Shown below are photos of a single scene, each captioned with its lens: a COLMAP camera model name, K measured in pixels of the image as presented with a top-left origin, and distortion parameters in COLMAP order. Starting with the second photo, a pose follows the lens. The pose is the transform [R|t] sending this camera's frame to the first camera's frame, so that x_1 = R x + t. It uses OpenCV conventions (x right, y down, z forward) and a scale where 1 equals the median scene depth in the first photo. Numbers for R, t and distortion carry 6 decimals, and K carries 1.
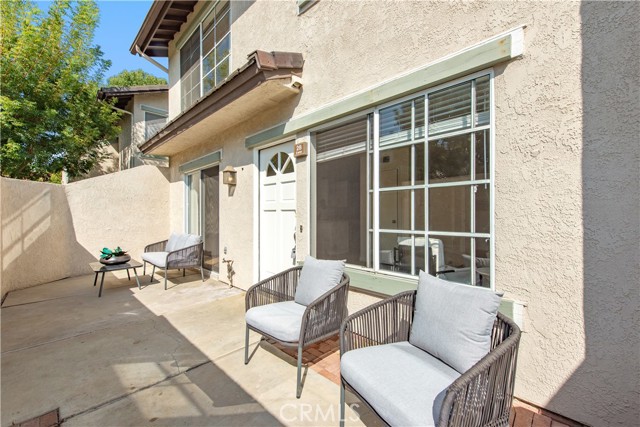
lens RADIAL K [[251.7, 0, 309.6], [0, 251.7, 208.0], [0, 0, 1]] dist [0.011942, -0.003545]
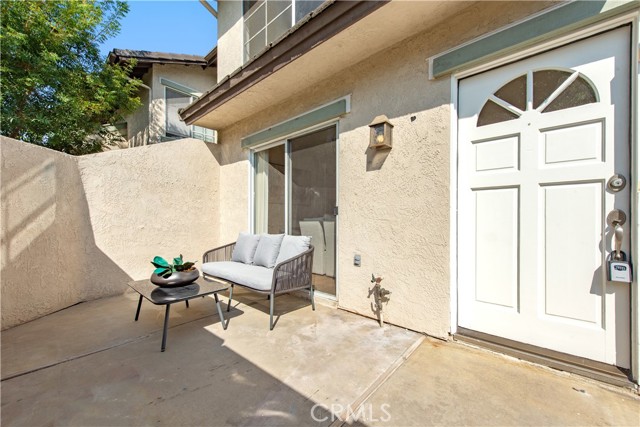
lens RADIAL K [[251.7, 0, 321.3], [0, 251.7, 213.7], [0, 0, 1]] dist [0.011942, -0.003545]
pose [[0.998966, 0.005458, 0.045145, -0.416328], [-0.005635, 0.999977, 0.003792, 0.049281], [-0.045123, -0.004042, 0.998973, 0.366183]]
